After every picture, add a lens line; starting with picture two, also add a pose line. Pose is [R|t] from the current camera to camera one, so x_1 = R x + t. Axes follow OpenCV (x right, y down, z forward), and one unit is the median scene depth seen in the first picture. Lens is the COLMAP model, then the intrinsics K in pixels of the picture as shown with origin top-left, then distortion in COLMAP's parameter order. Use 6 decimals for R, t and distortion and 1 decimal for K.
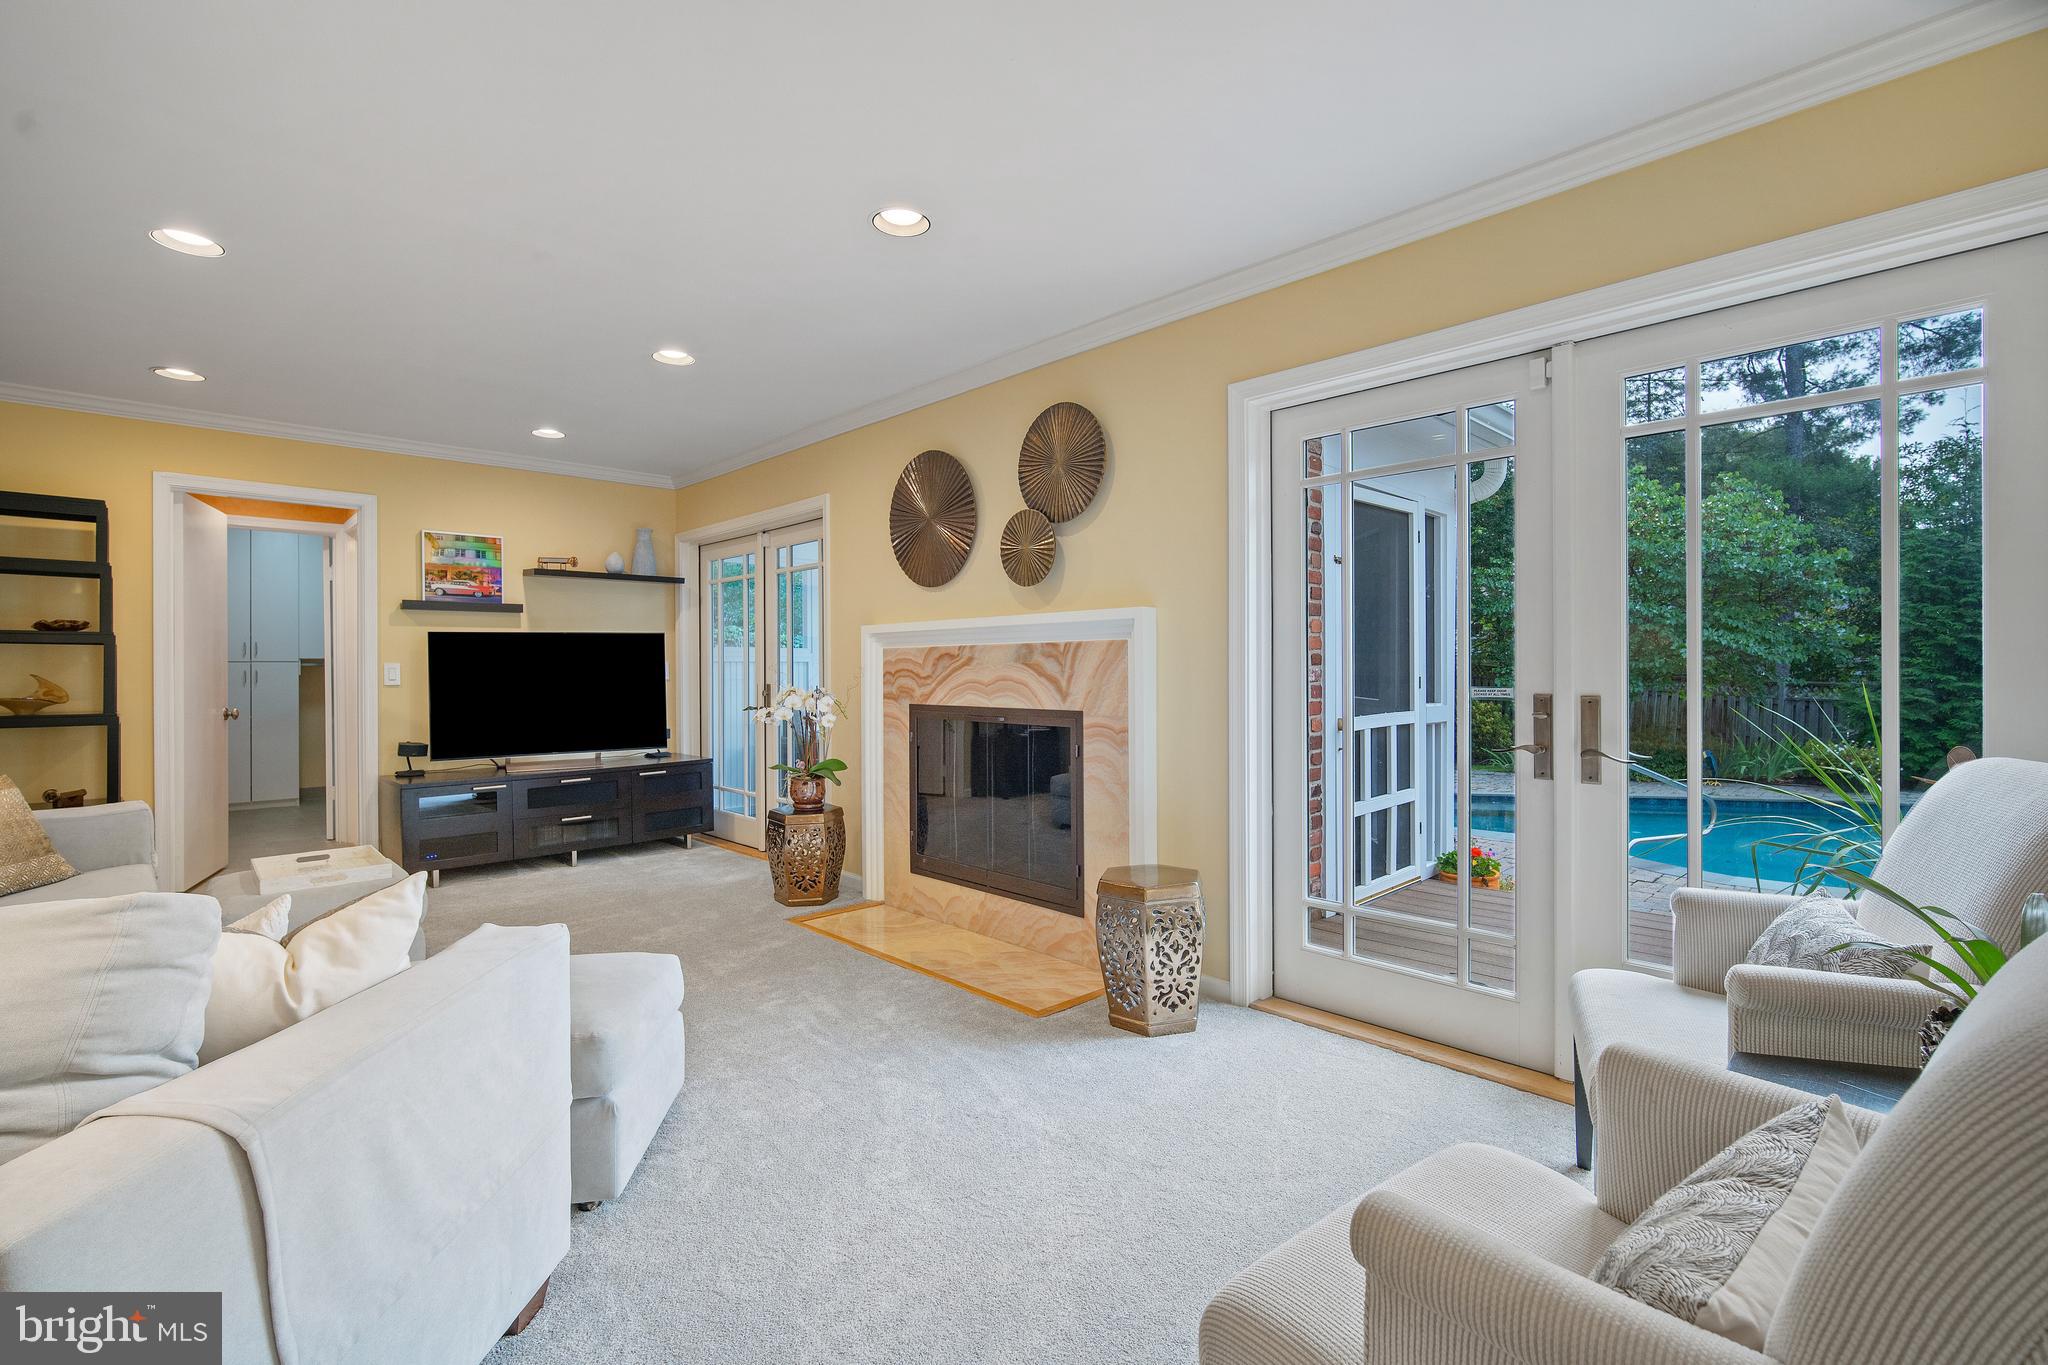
lens RADIAL K [[936.6, 0, 1033.4], [0, 936.6, 674.5], [0, 0, 1]] dist [-0.000877, 0.000406]
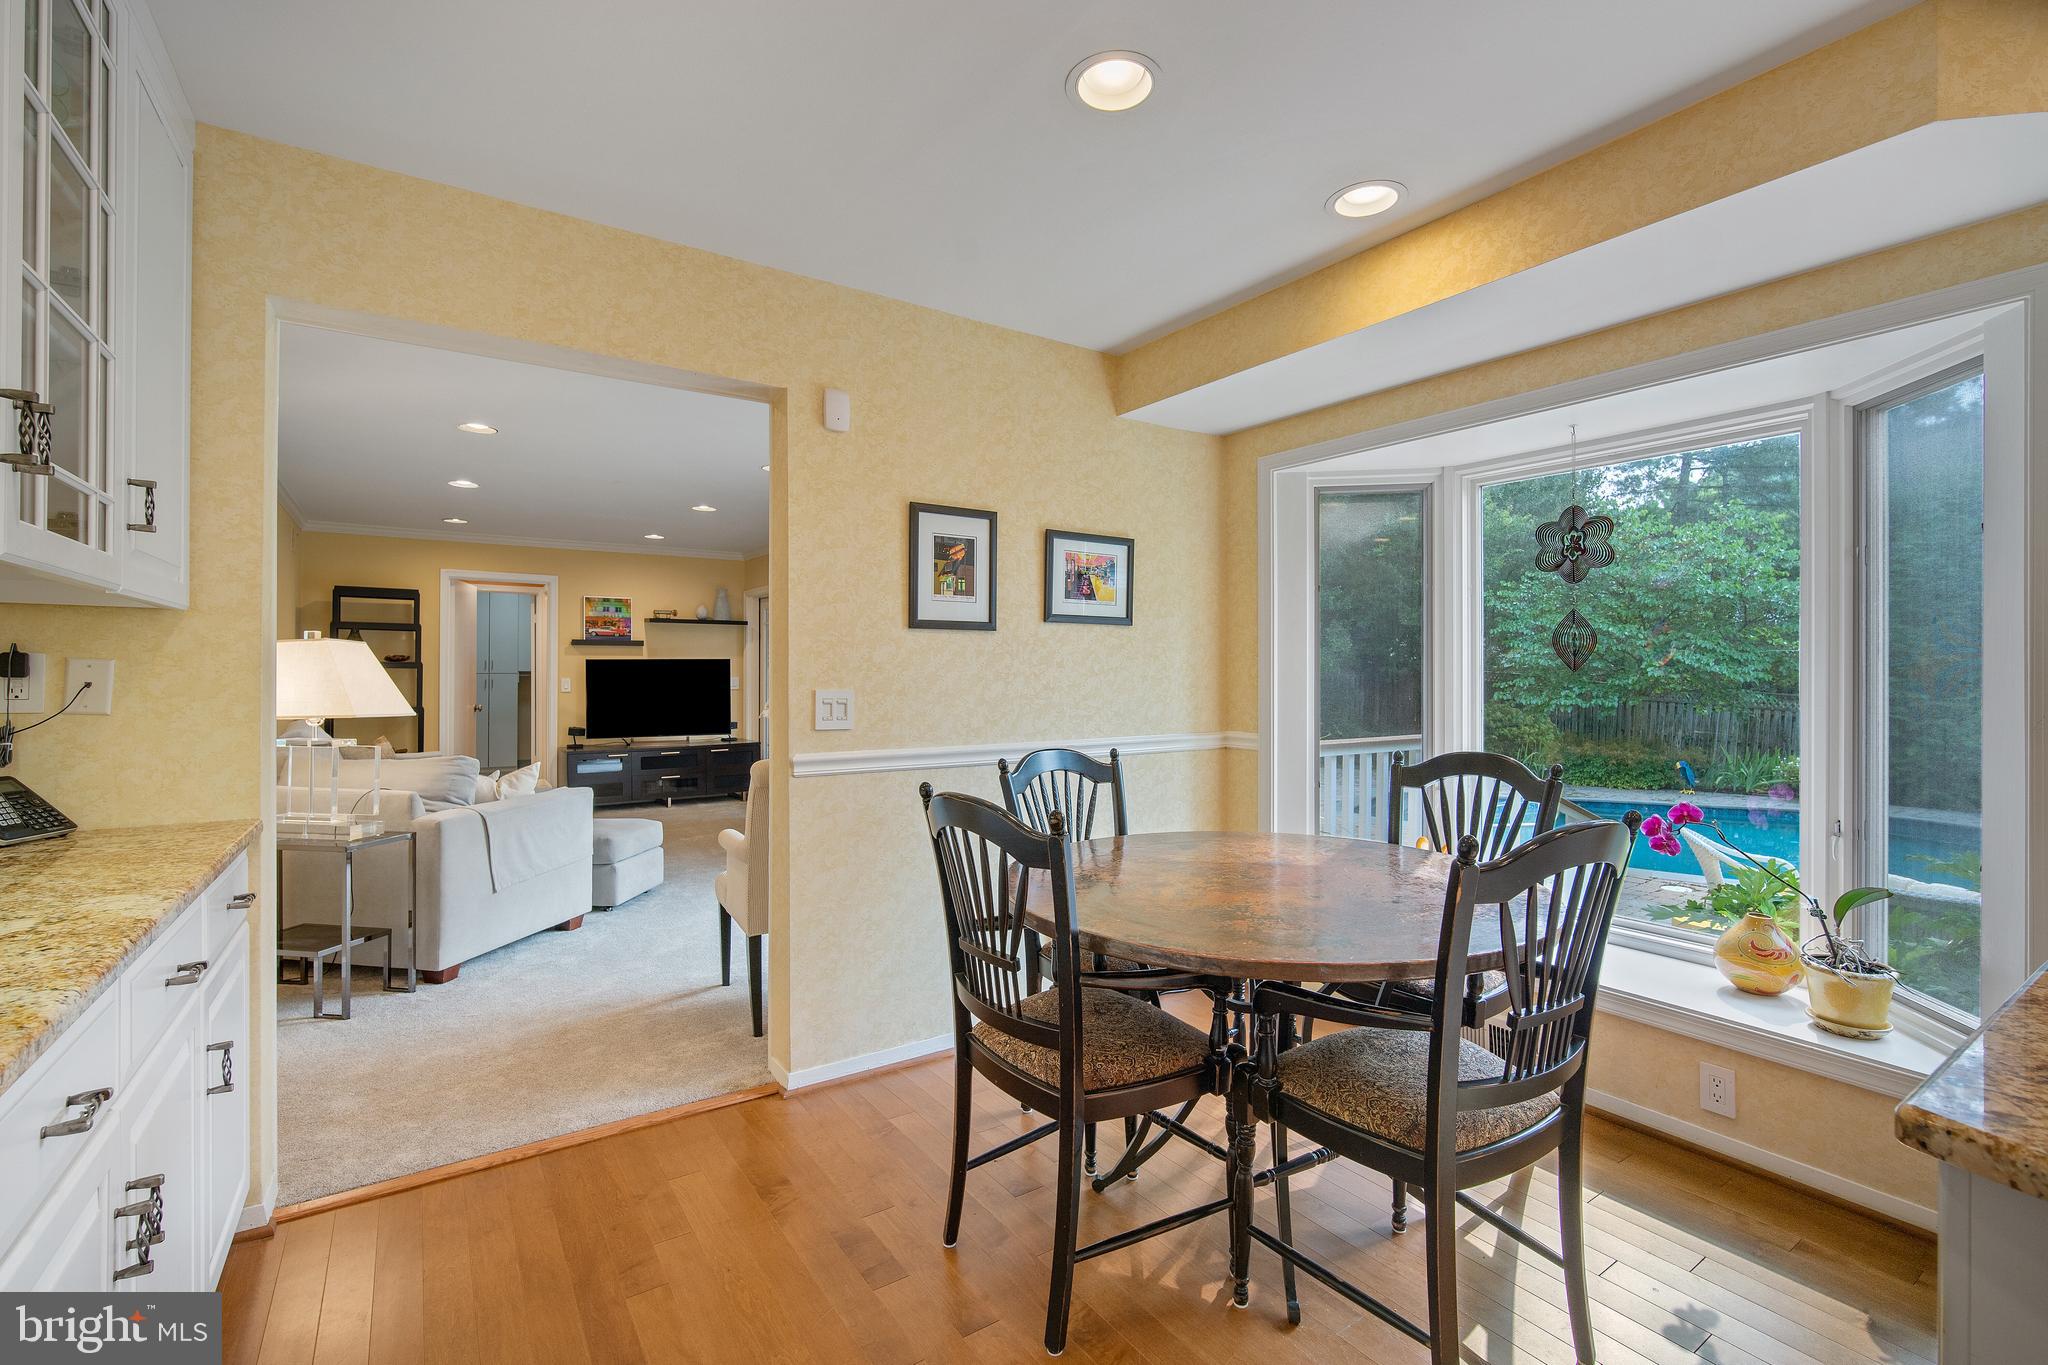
lens RADIAL K [[936.6, 0, 1033.4], [0, 936.6, 674.5], [0, 0, 1]] dist [-0.000877, 0.000406]
pose [[0.985461, 0.008641, -0.169682, 0.370918], [-0.009263, 0.999953, -0.002873, -0.020447], [0.169650, 0.004403, 0.985495, -0.441930]]
